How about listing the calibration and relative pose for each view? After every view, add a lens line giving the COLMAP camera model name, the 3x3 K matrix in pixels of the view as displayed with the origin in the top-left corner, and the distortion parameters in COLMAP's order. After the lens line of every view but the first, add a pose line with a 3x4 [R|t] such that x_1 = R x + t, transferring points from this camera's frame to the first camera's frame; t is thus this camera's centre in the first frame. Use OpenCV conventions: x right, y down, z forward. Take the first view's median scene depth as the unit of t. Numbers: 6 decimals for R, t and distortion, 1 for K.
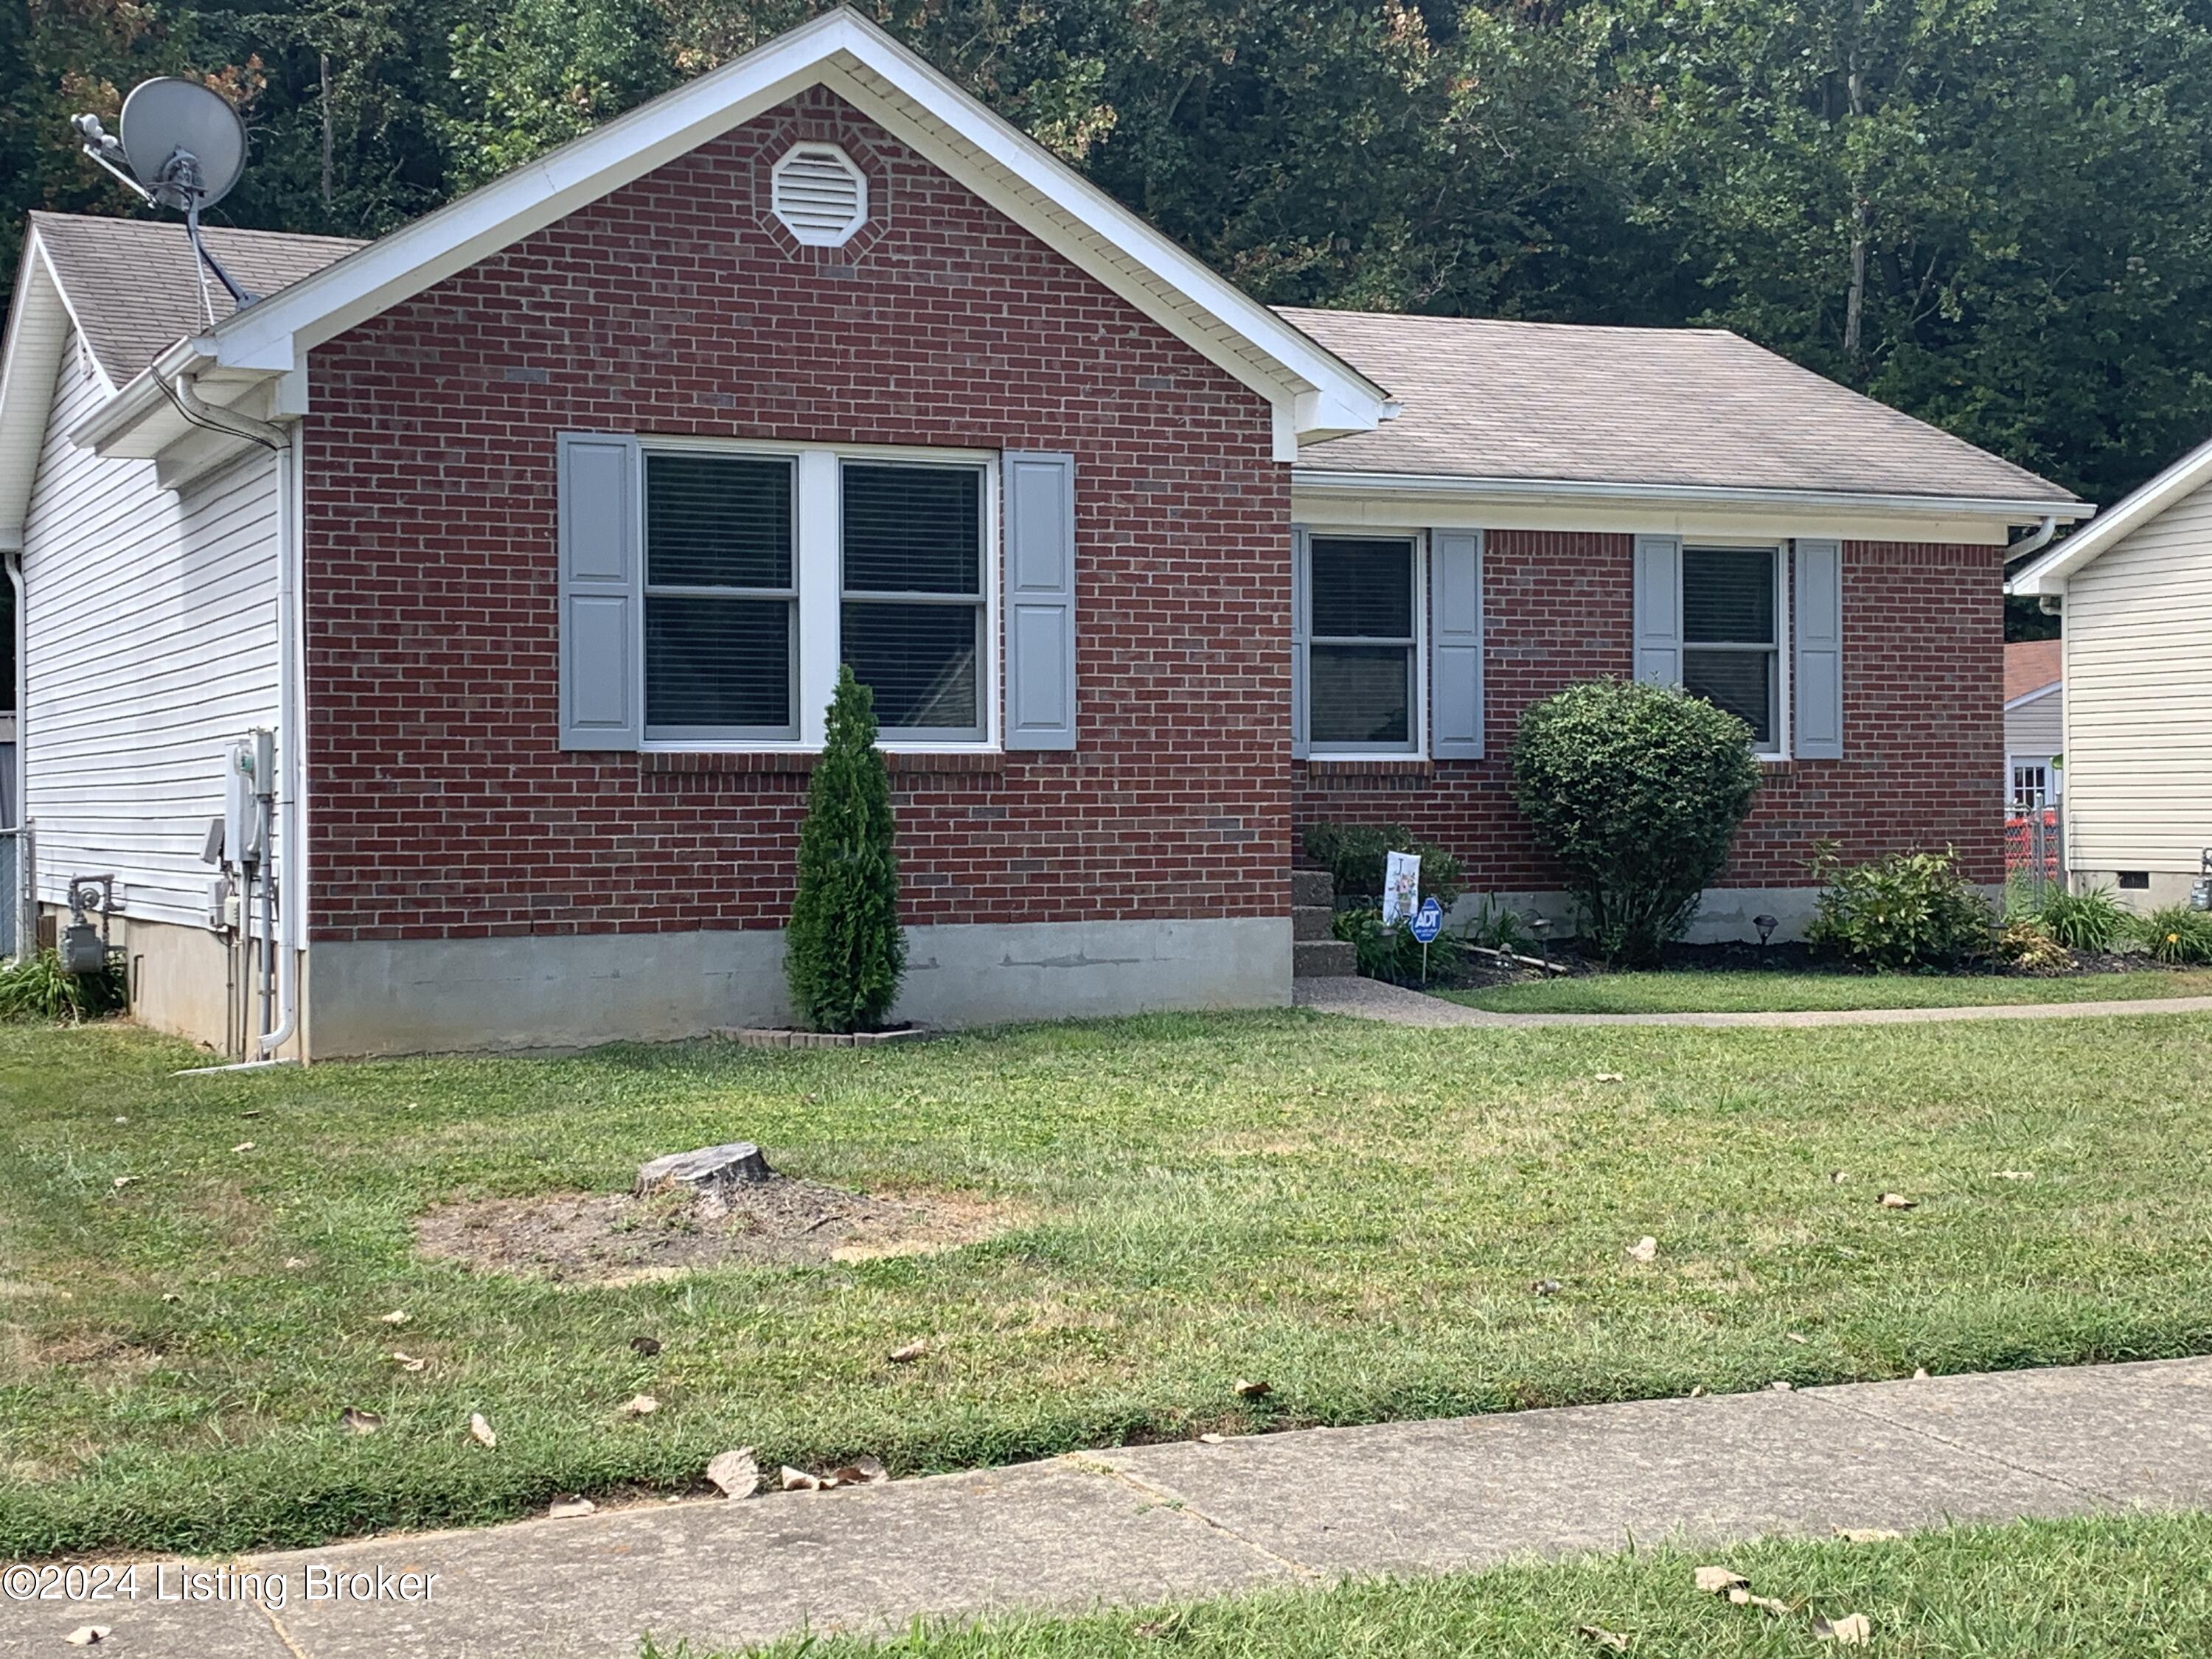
lens RADIAL K [[3216.6, 0, 1021.5], [0, 3216.6, 815.2], [0, 0, 1]] dist [0.201013, -0.603283]
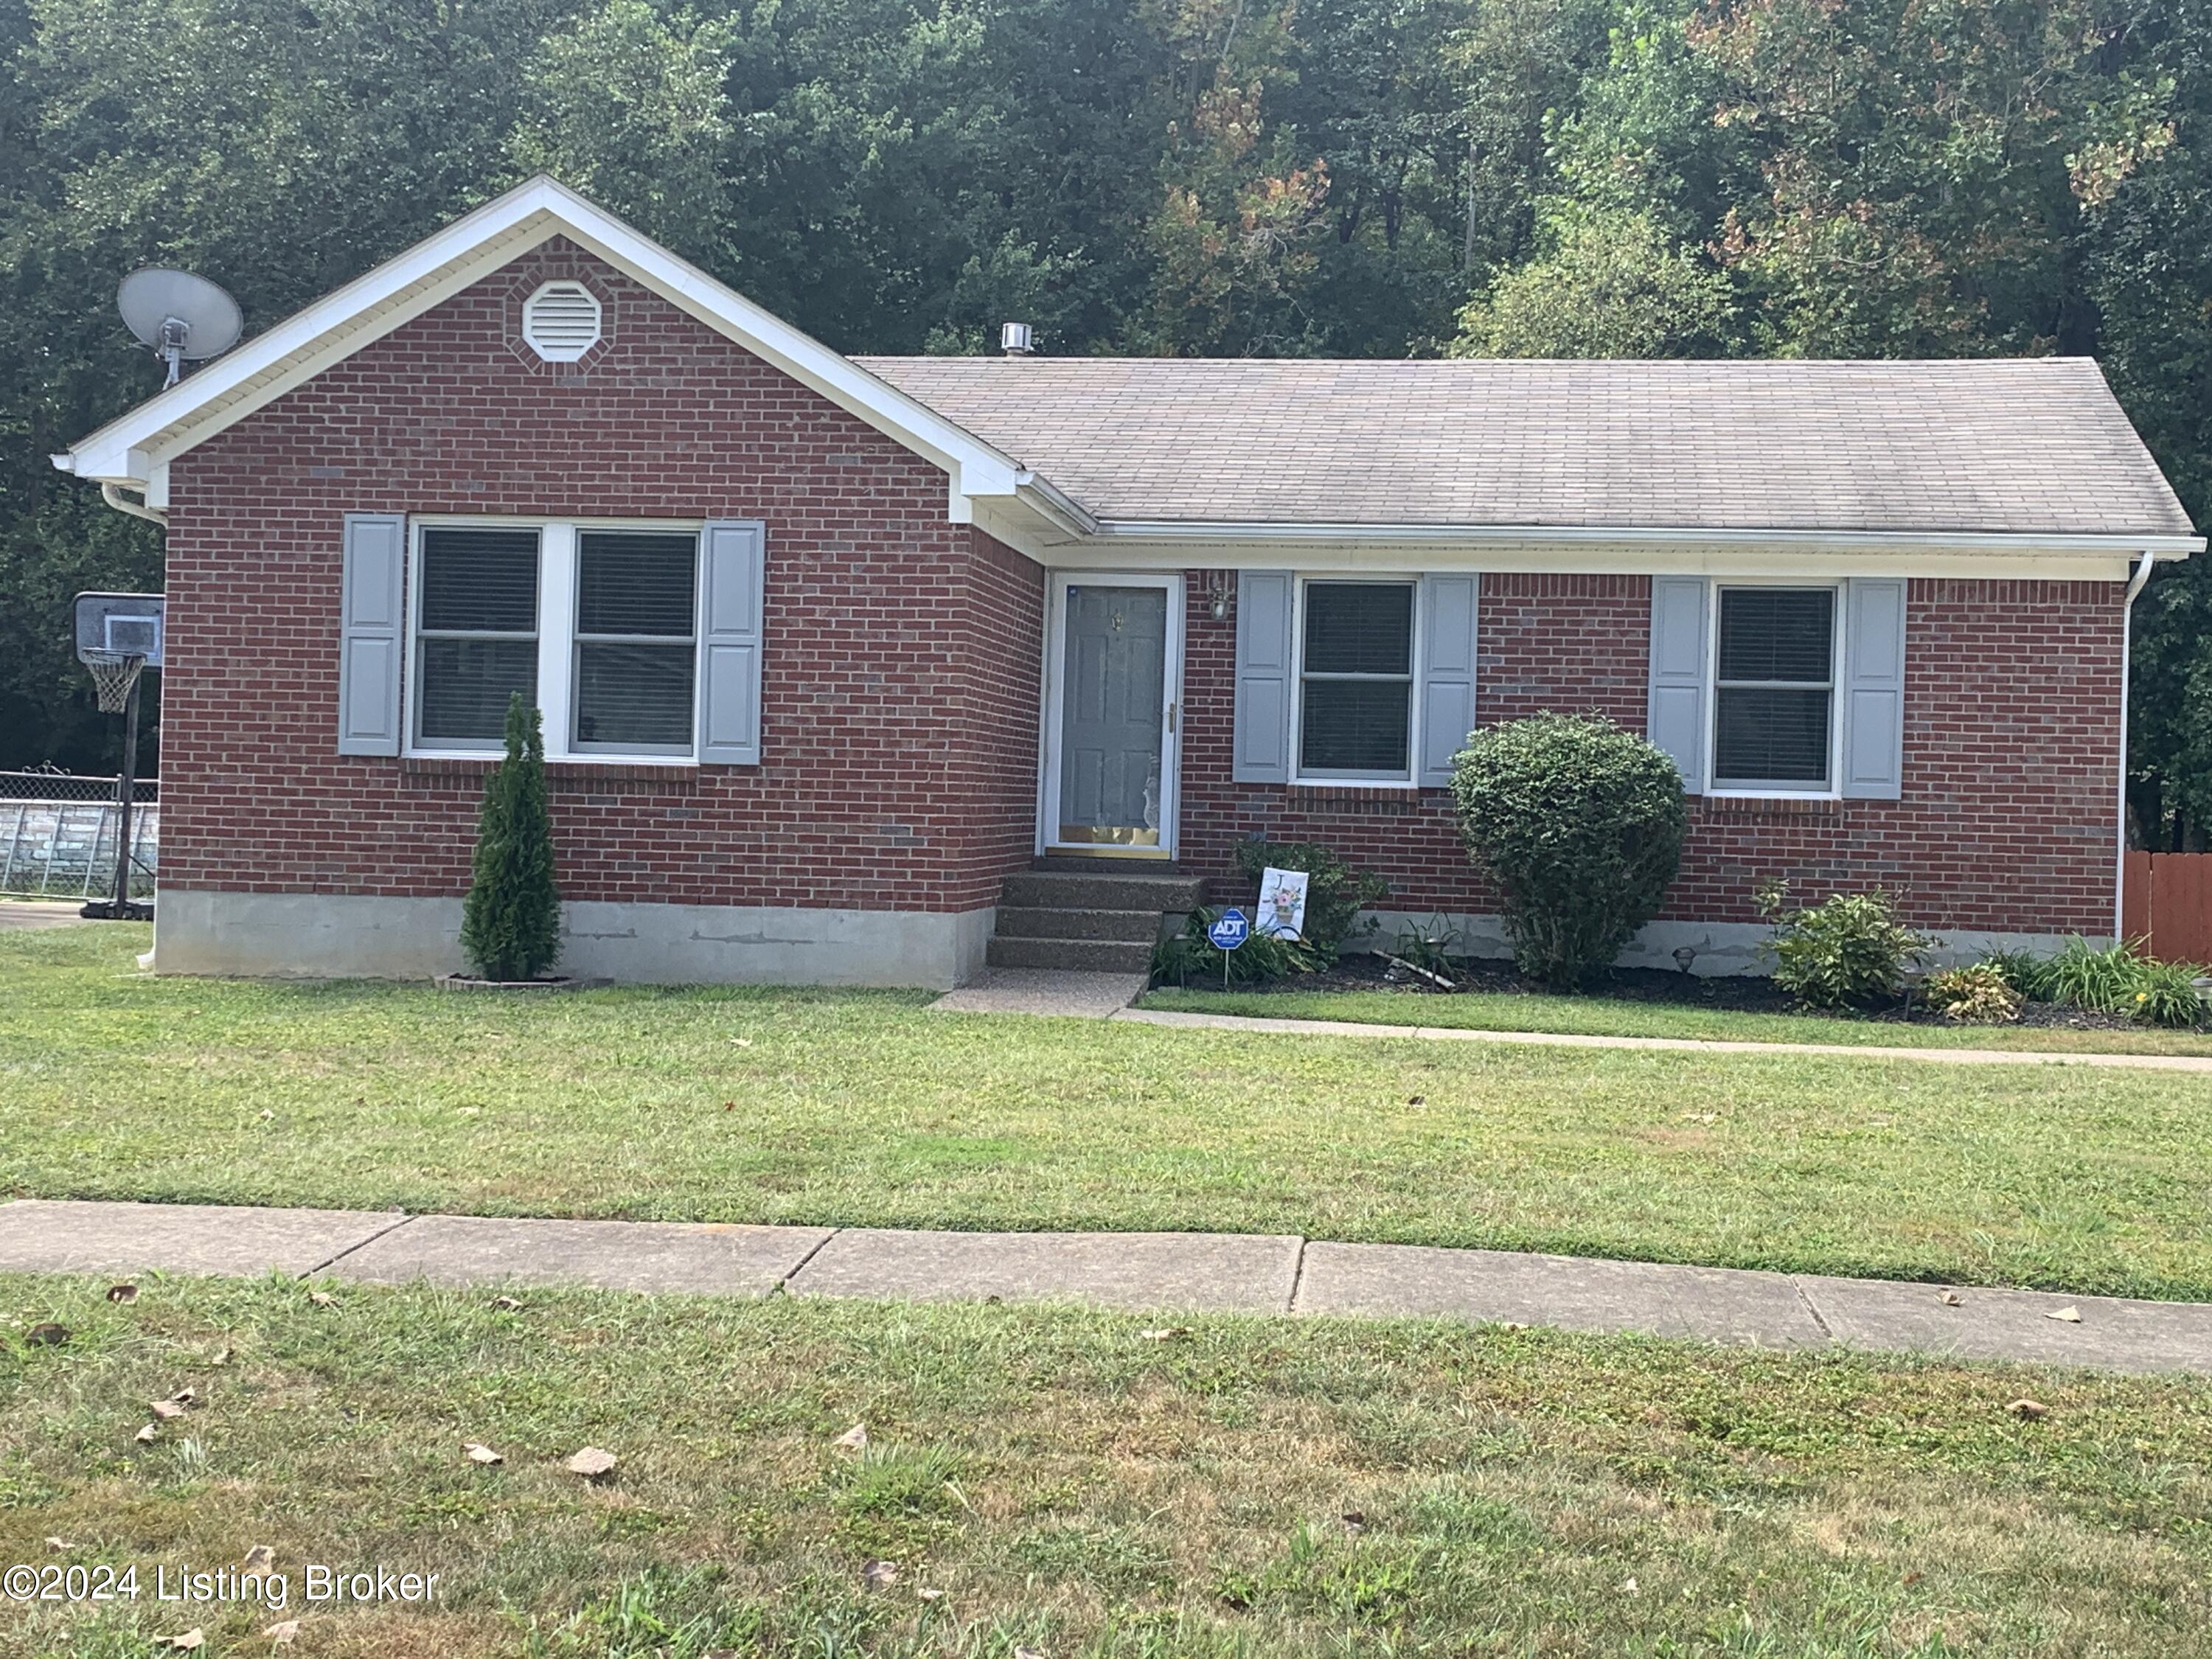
lens RADIAL K [[3106.6, 0, 1022.7], [0, 3106.6, 810.9], [0, 0, 1]] dist [0.197599, -0.604303]
pose [[0.838367, 0.030492, -0.544252, 0.731036], [-0.034874, 0.999389, 0.002271, -0.008993], [0.543989, 0.017077, 0.838919, 0.071587]]
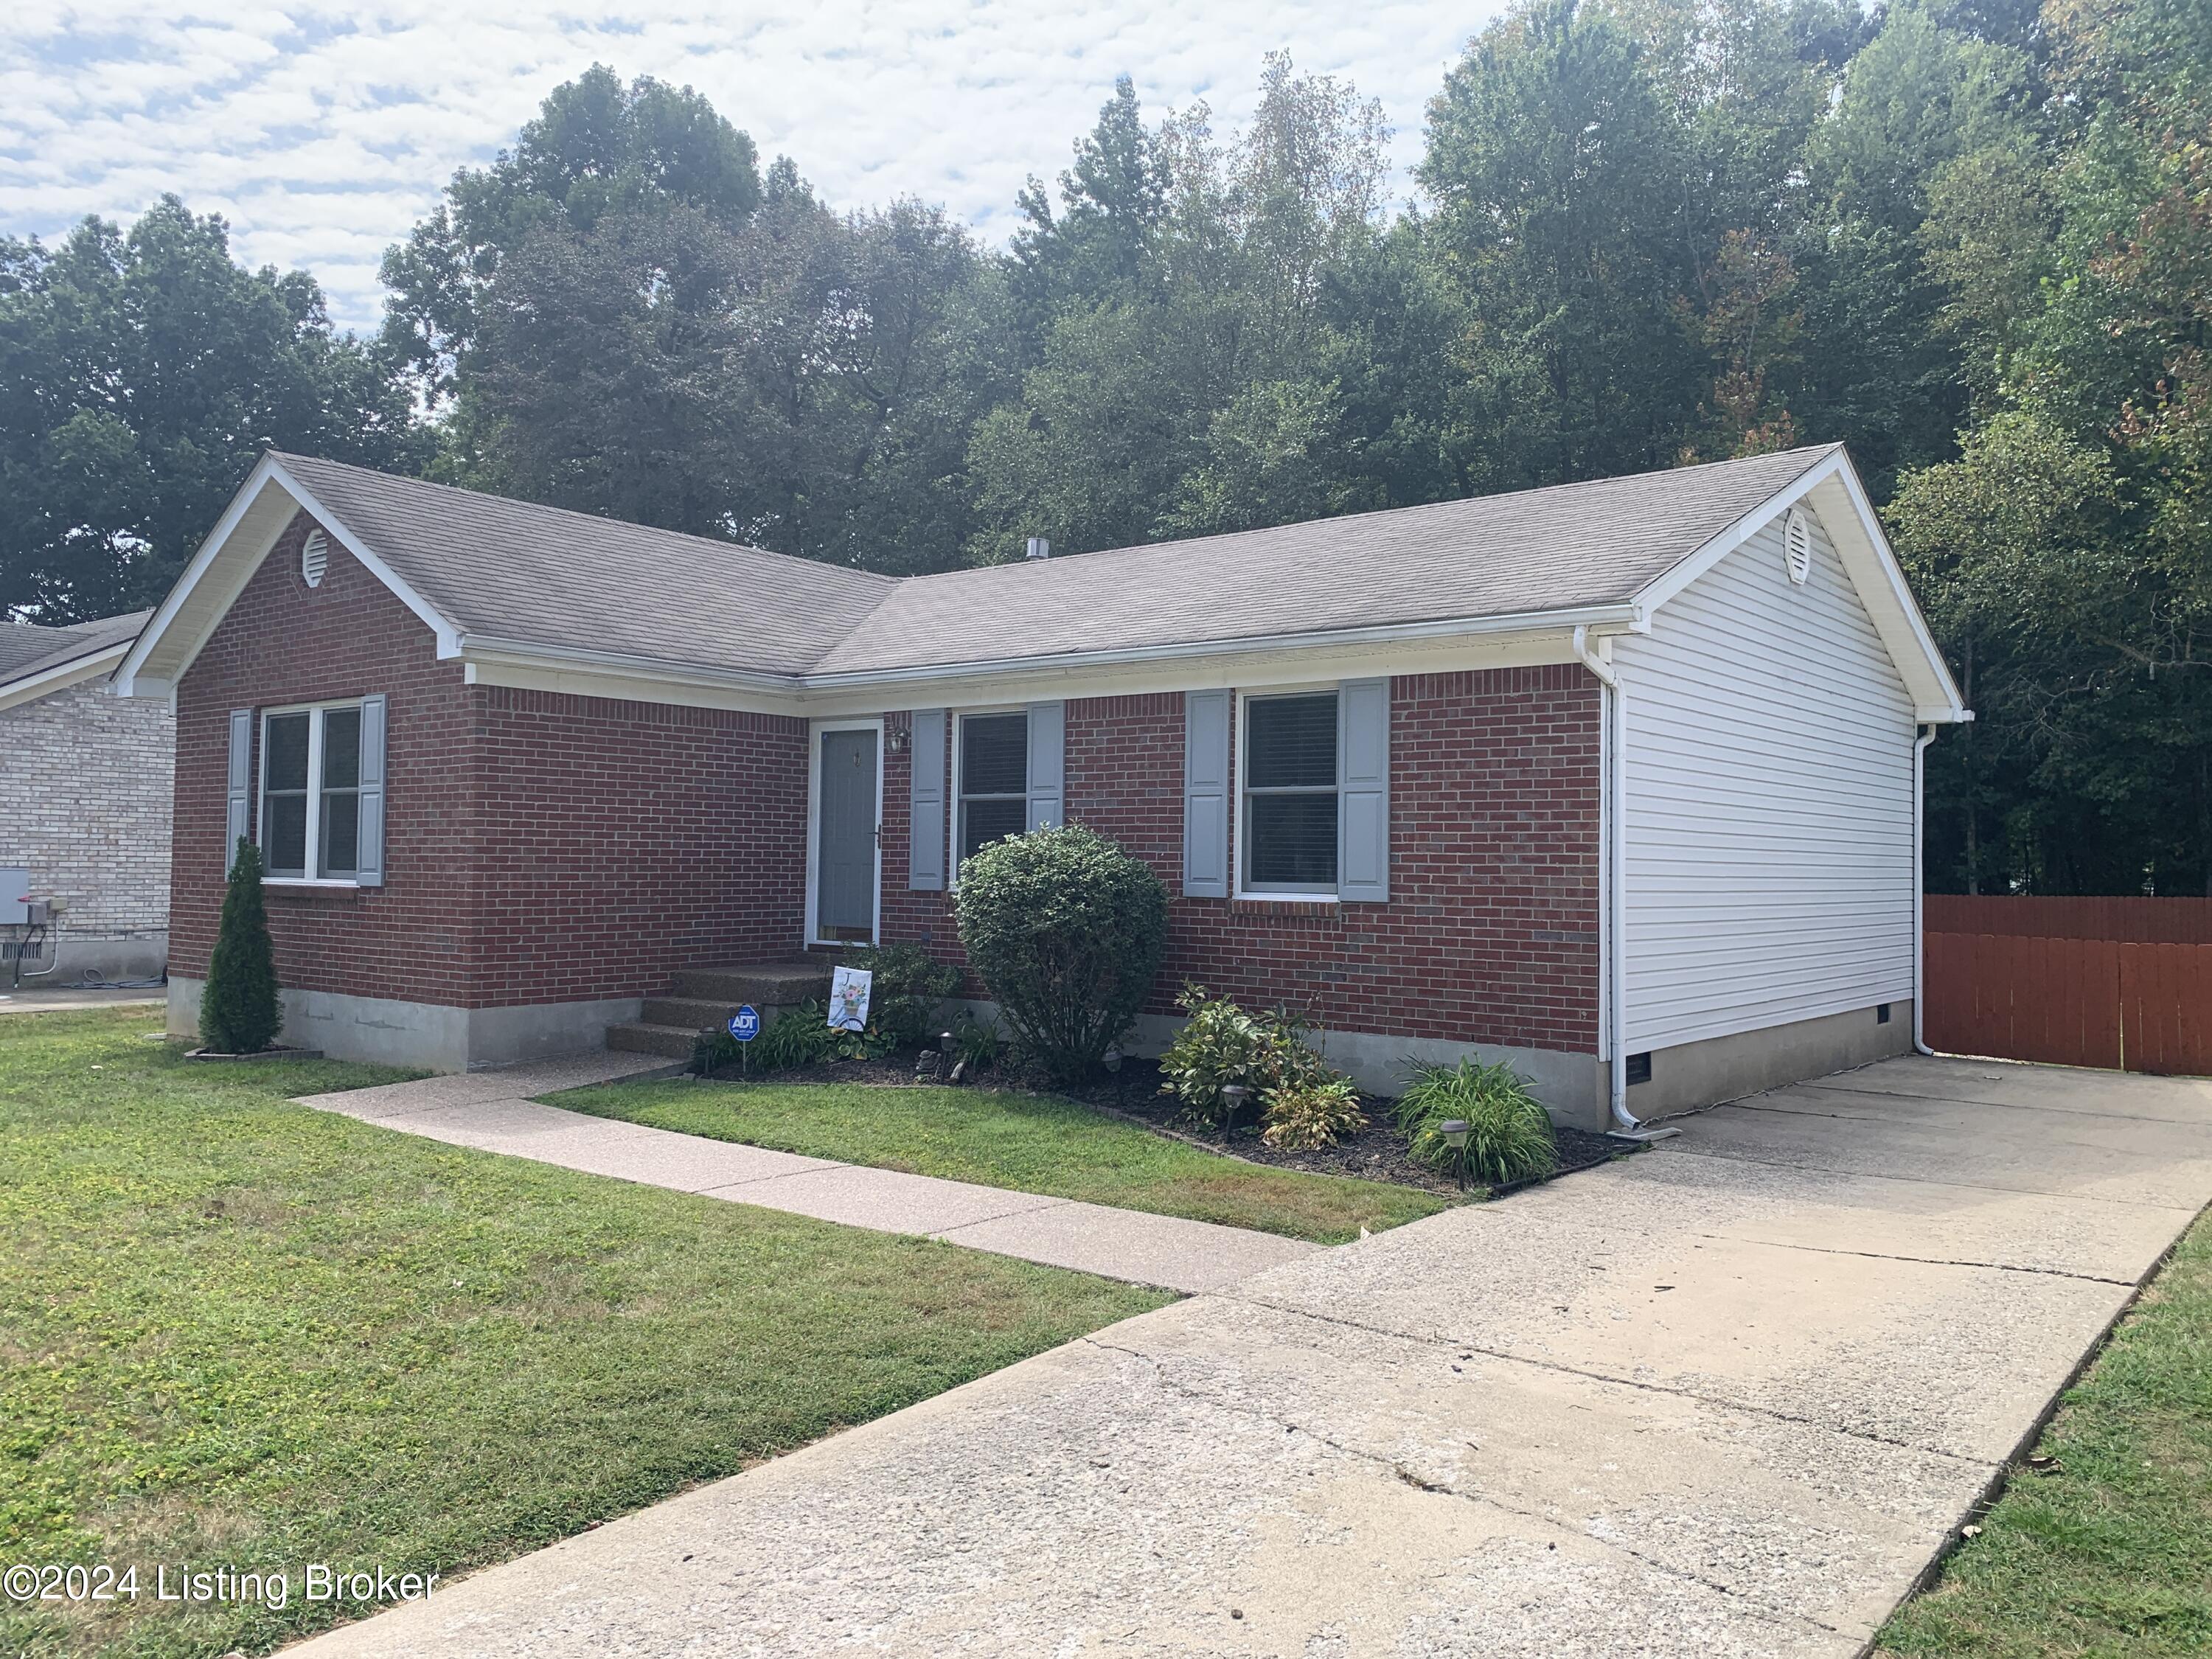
lens RADIAL K [[1669.6, 0, 1097.3], [0, 1669.6, 808.9], [0, 0, 1]] dist [0.177598, -0.254743]
pose [[0.452628, -0.019192, -0.891493, 0.877872], [-0.017212, 0.999394, -0.030254, -0.037897], [0.891533, 0.029038, 0.452023, 0.927723]]
